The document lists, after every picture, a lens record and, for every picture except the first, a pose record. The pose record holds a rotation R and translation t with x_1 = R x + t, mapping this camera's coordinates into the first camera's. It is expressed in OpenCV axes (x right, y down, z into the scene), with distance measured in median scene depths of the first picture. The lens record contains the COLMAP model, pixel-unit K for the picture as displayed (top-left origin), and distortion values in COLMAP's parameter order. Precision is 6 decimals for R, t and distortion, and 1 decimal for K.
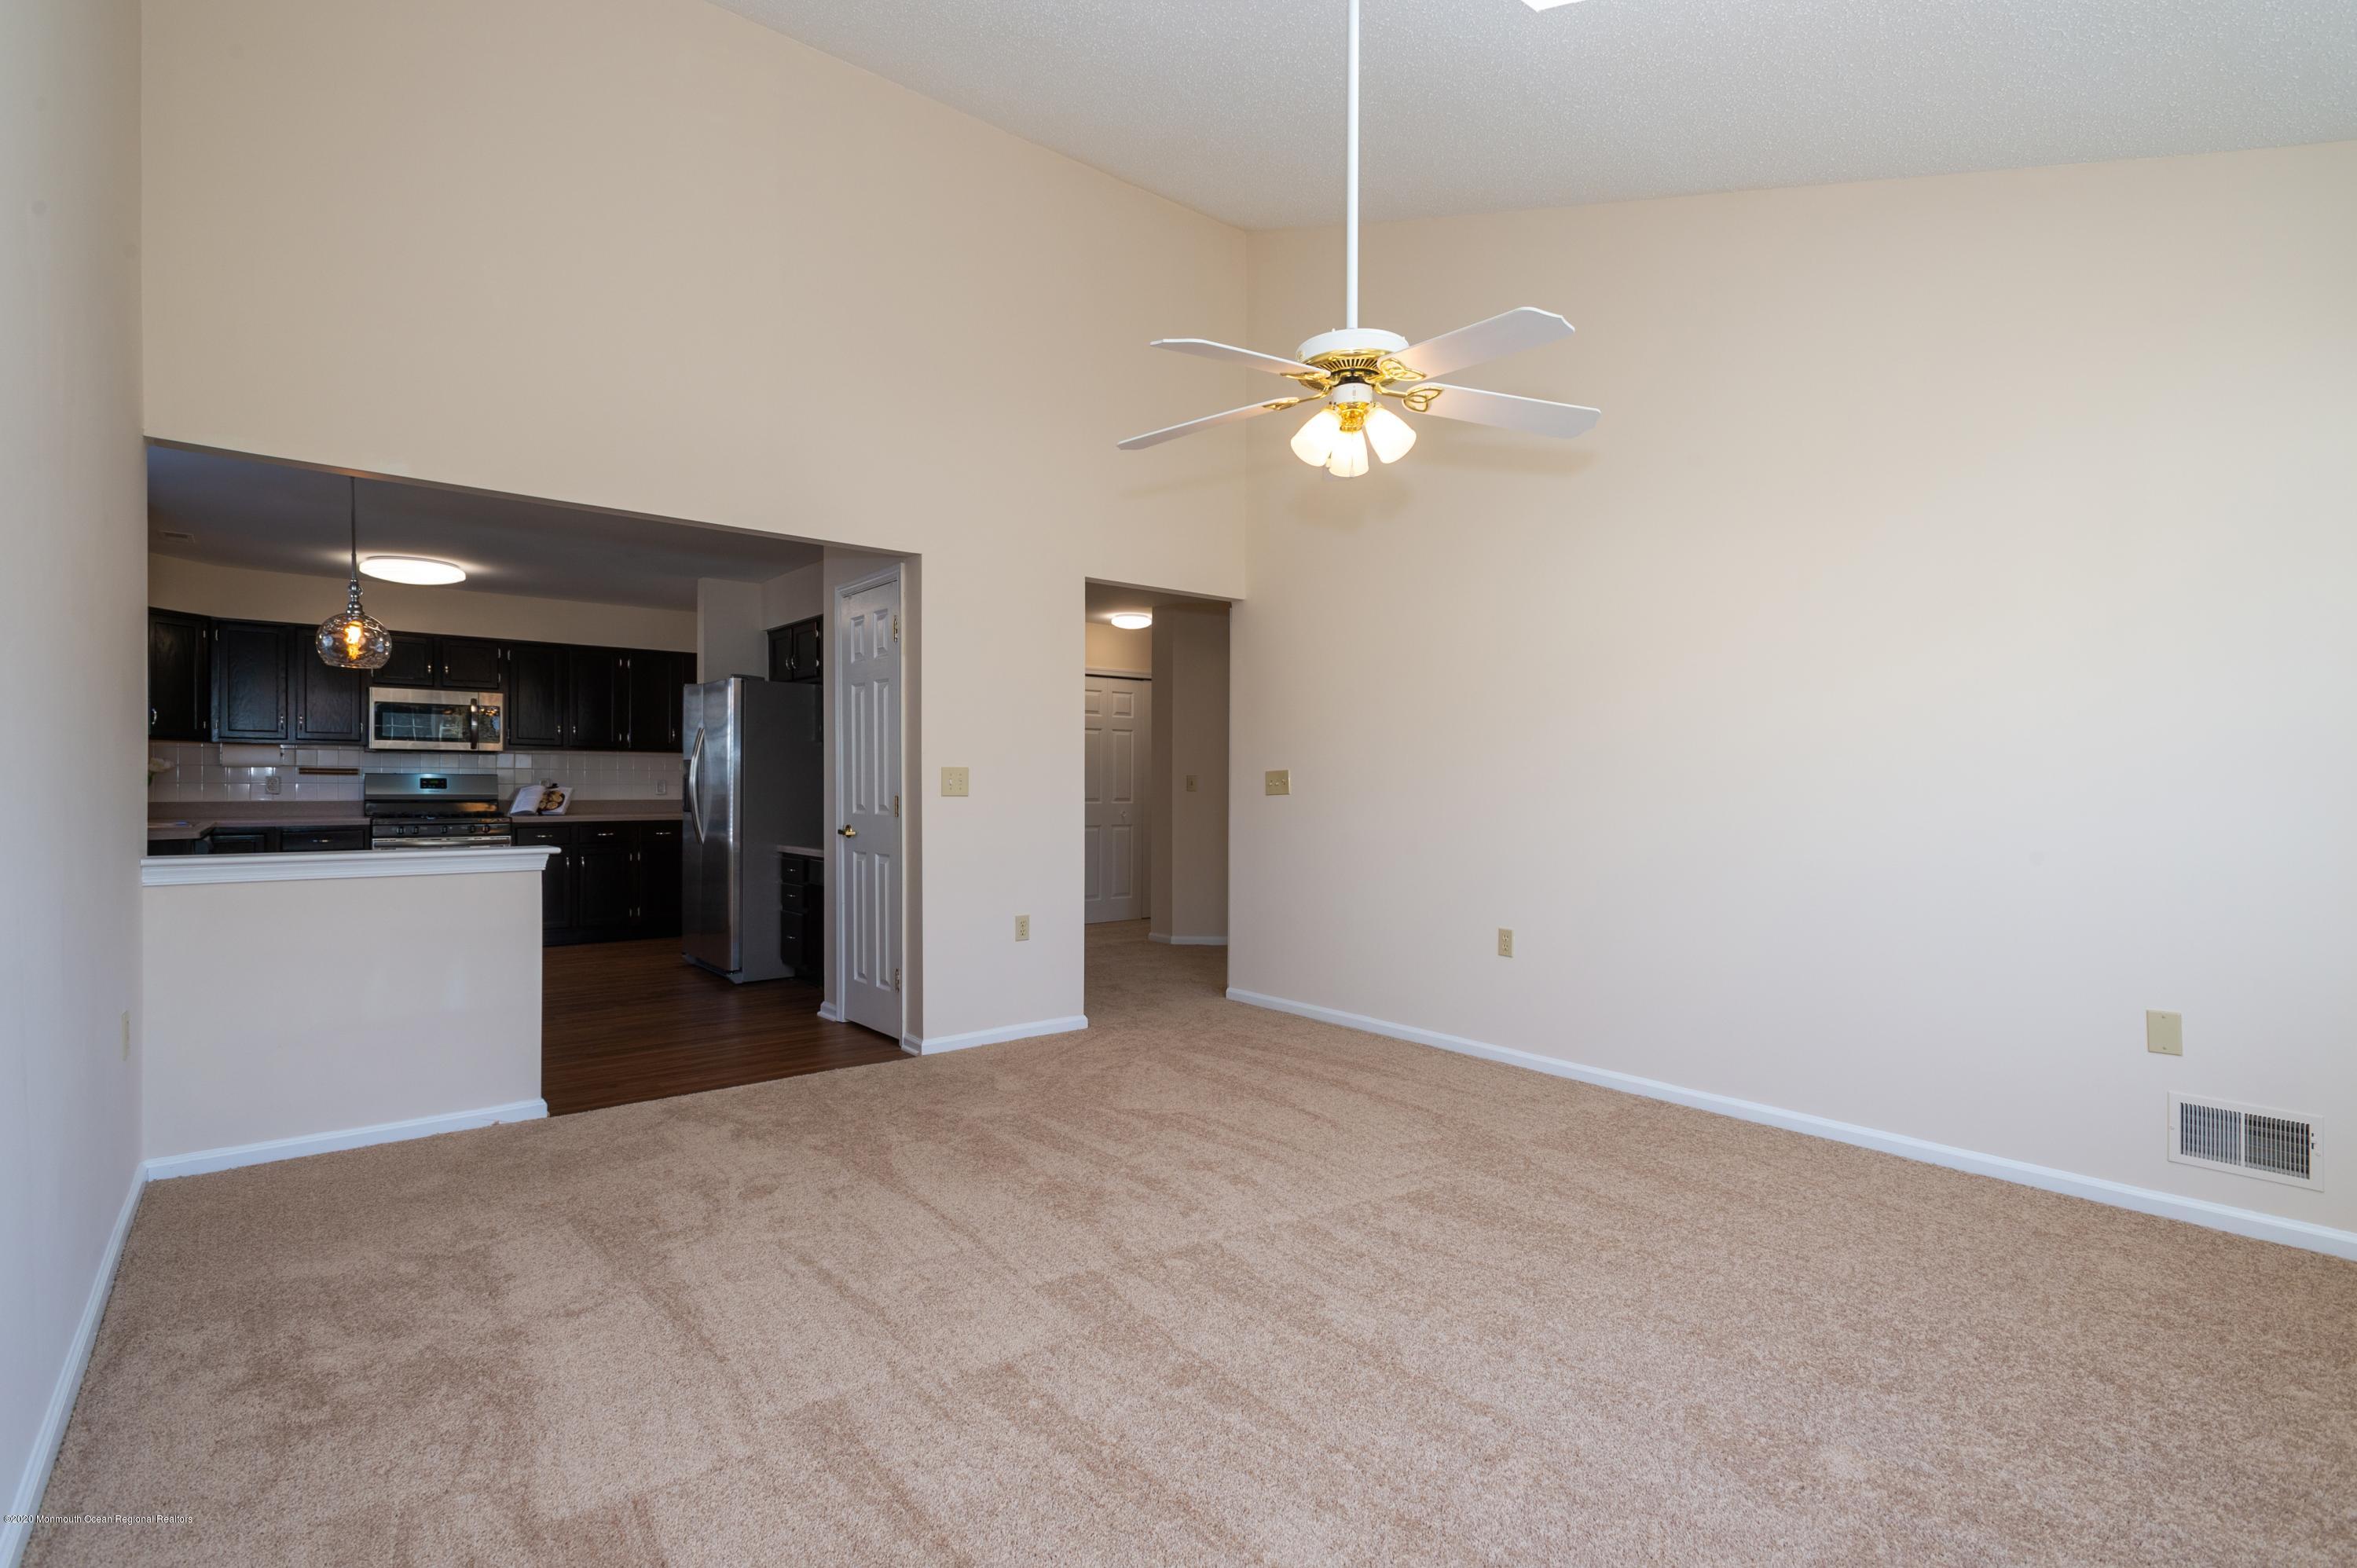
lens RADIAL K [[1115.1, 0, 1185.9], [0, 1115.1, 792.9], [0, 0, 1]] dist [0.015557, -0.004975]
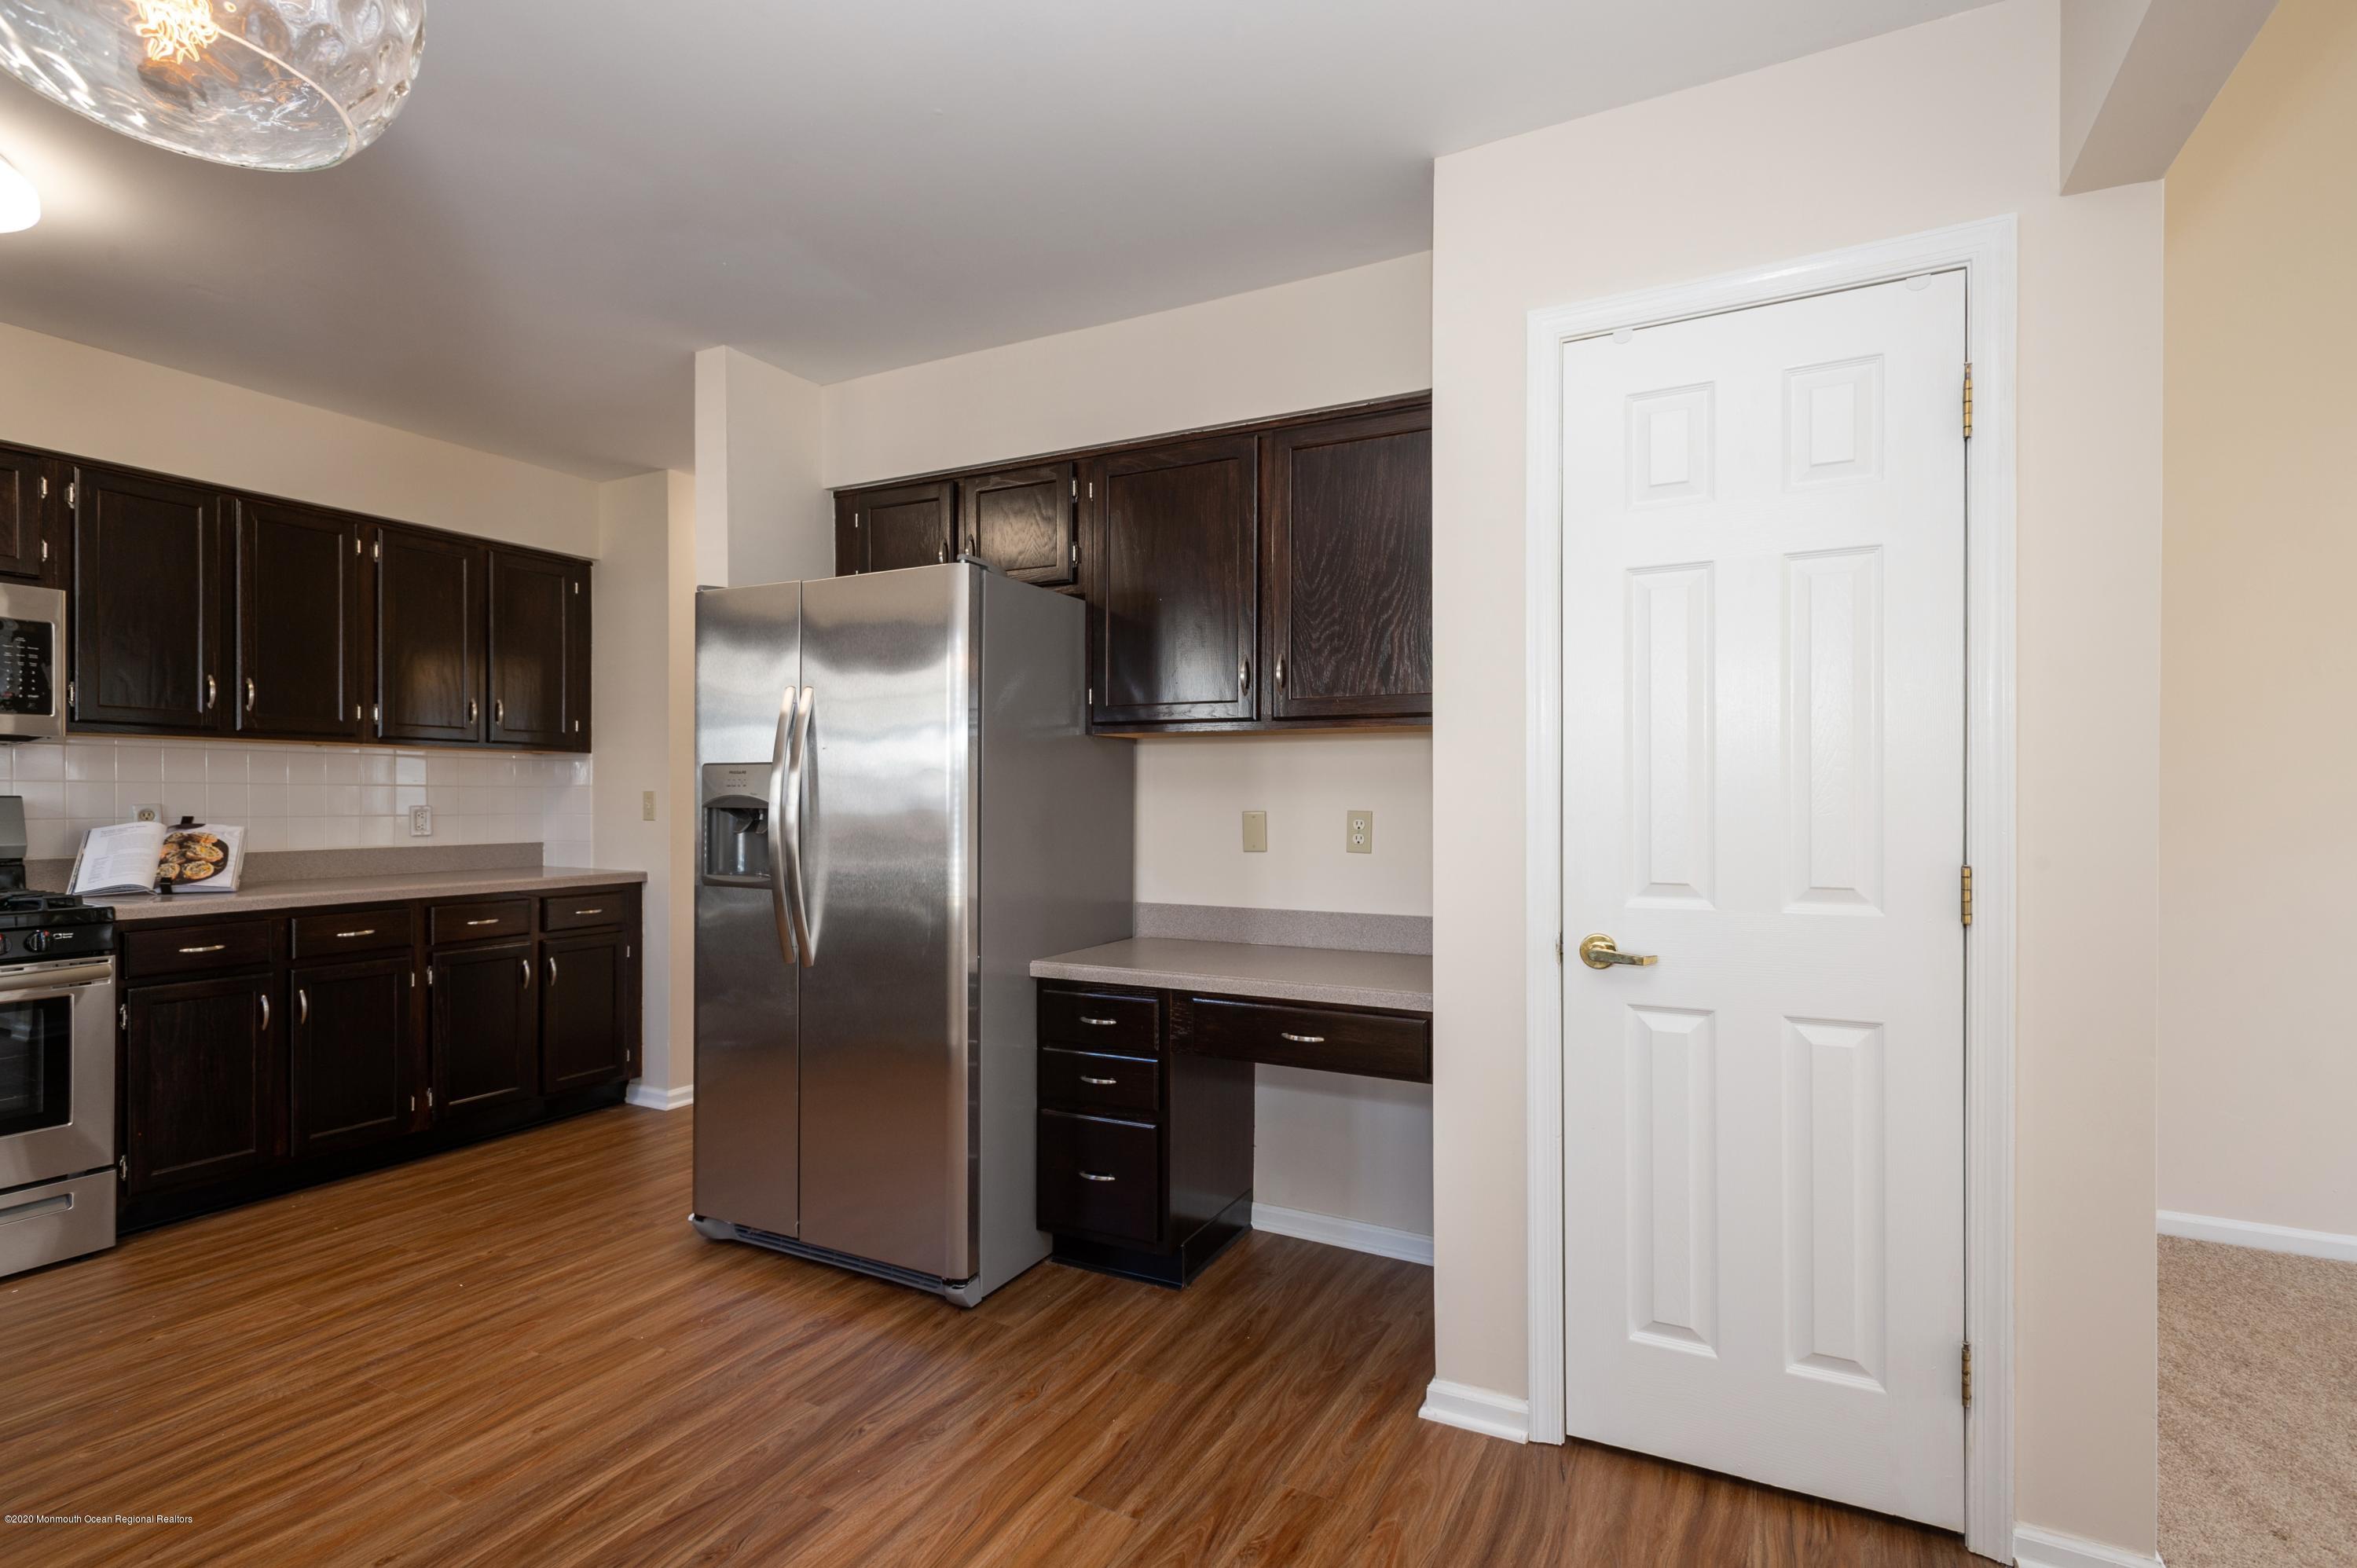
lens RADIAL K [[1115.1, 0, 1170.7], [0, 1115.1, 810.3], [0, 0, 1]] dist [0.015557, -0.004975]
pose [[0.921158, -0.006089, 0.389141, -0.405236], [0.004534, 0.999978, 0.004913, -0.011720], [-0.389162, -0.002762, 0.921165, 0.485178]]
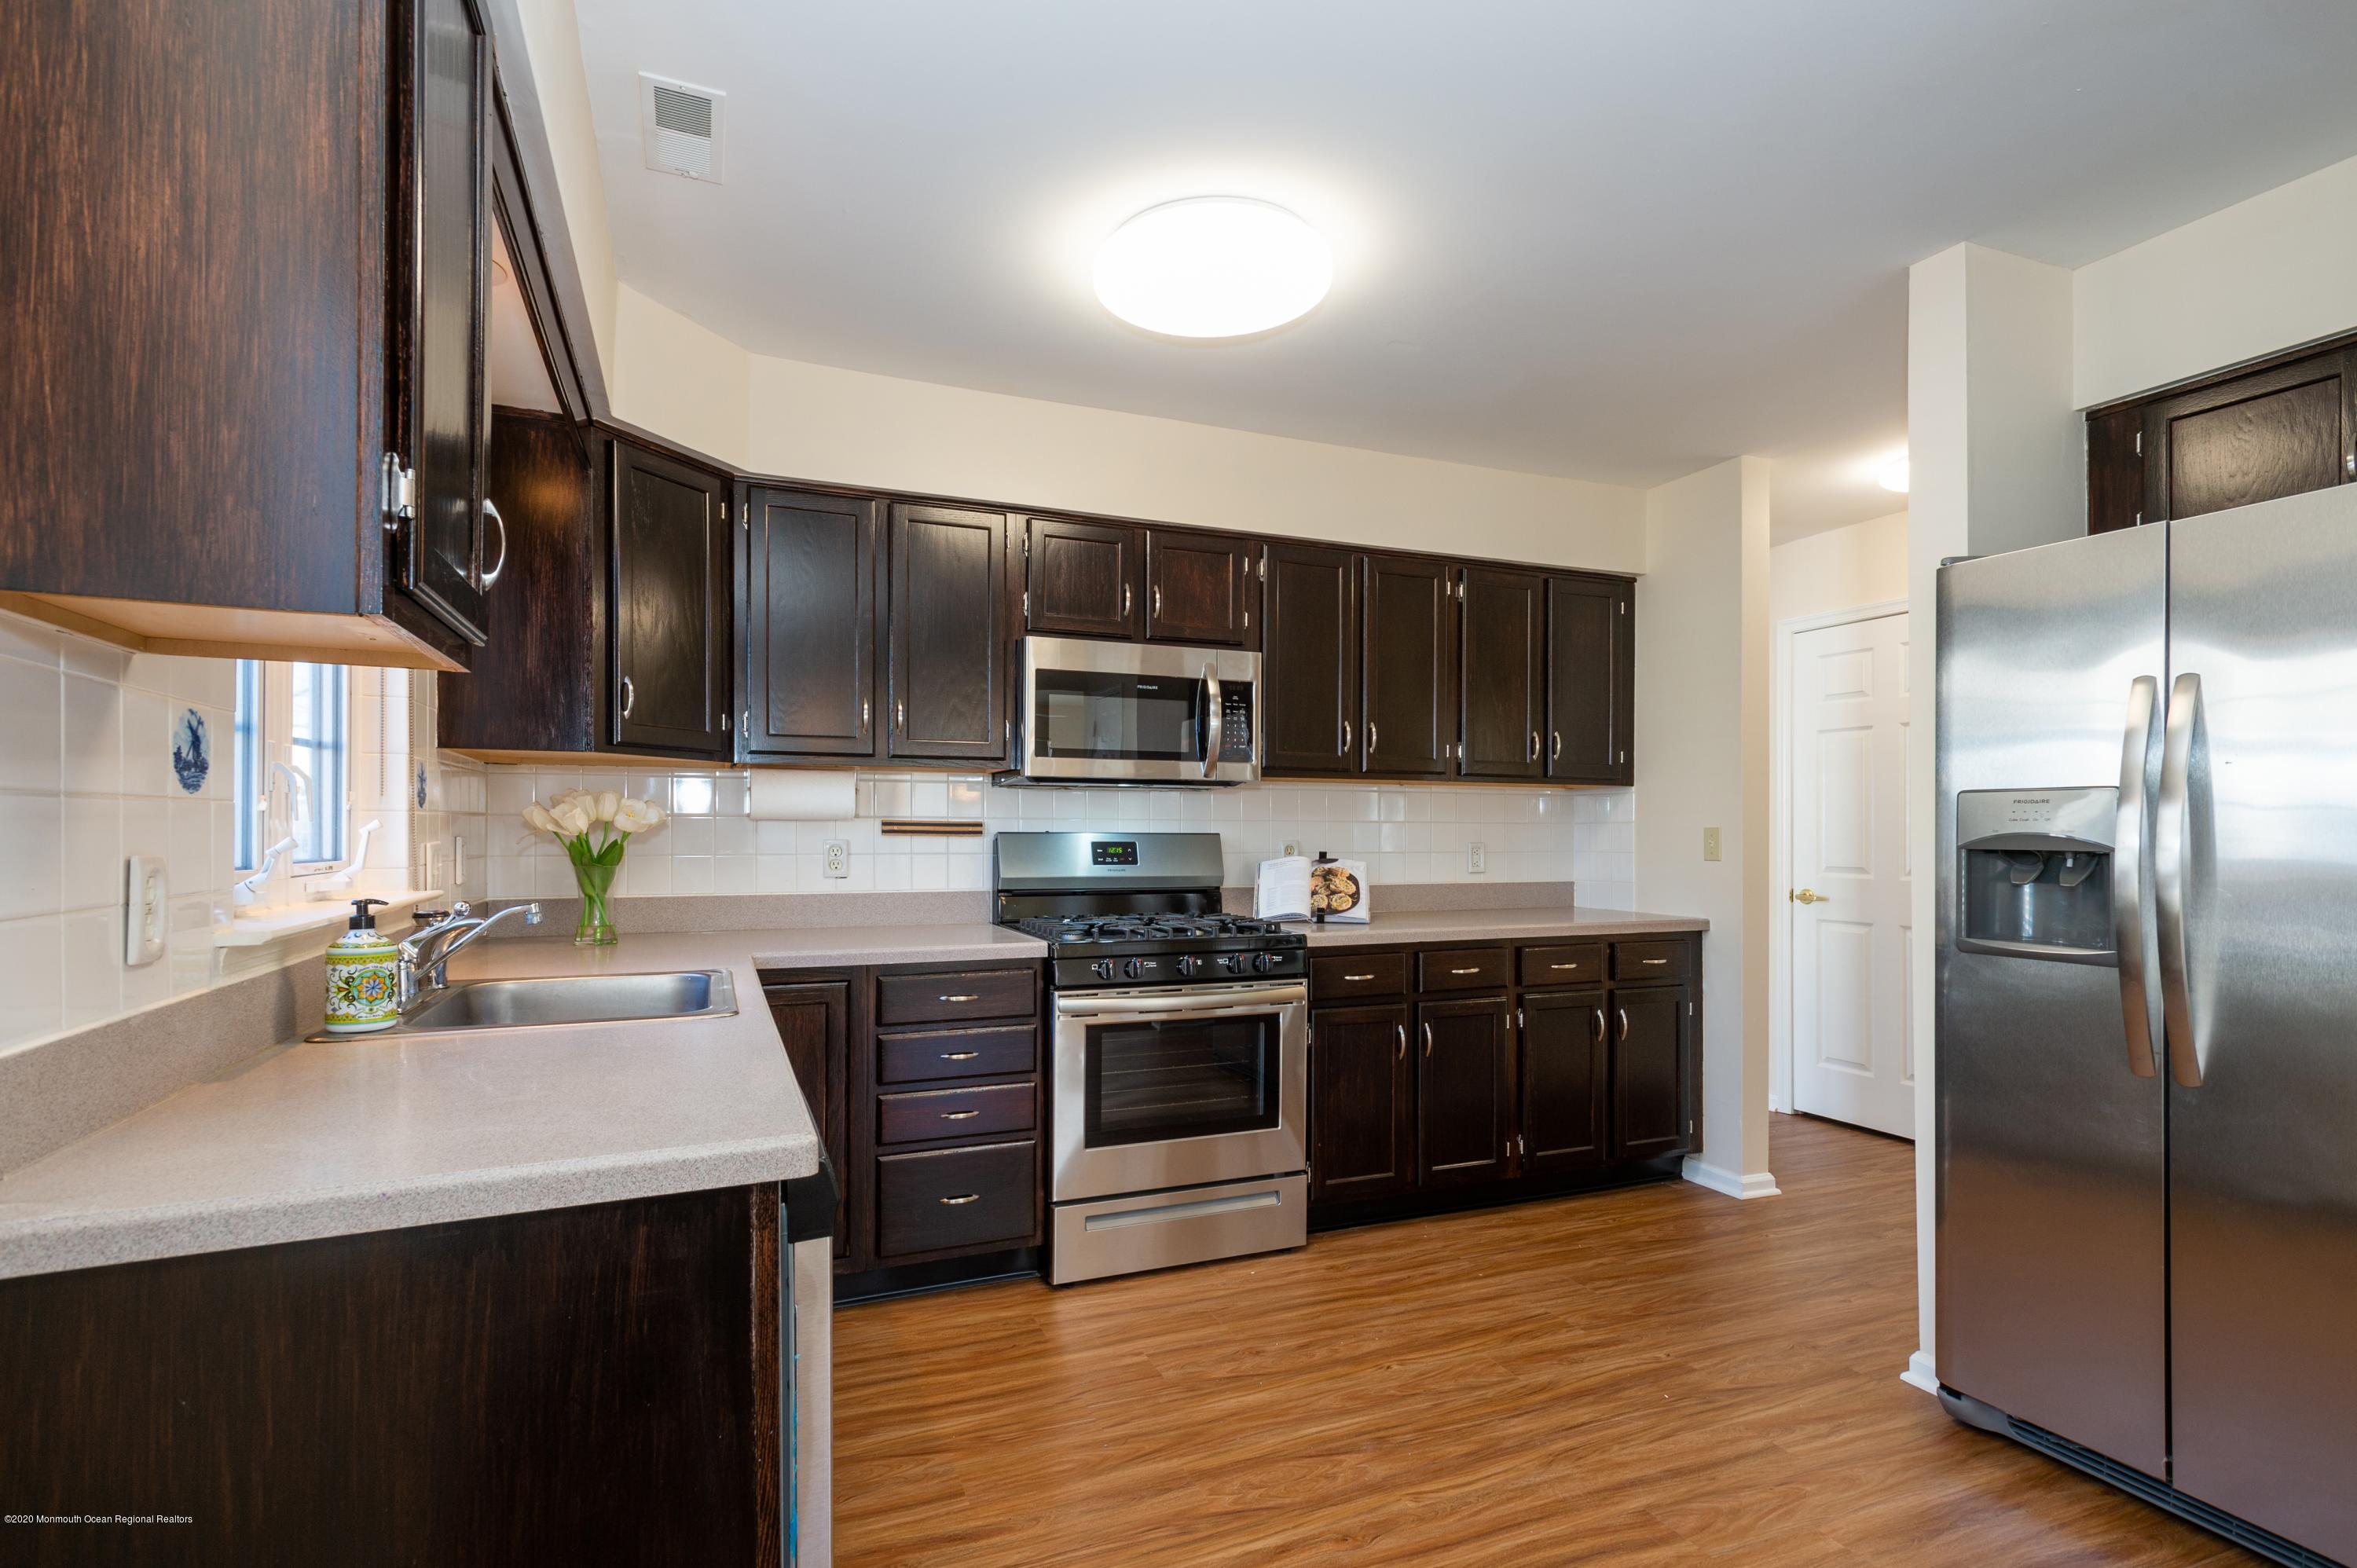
lens RADIAL K [[1115.1, 0, 1159.7], [0, 1115.1, 836.8], [0, 0, 1]] dist [0.015557, -0.004975]
pose [[0.956766, 0.000009, -0.290860, -0.517719], [-0.001684, 0.999983, -0.005510, -0.012602], [0.290855, 0.005762, 0.956750, 0.562706]]
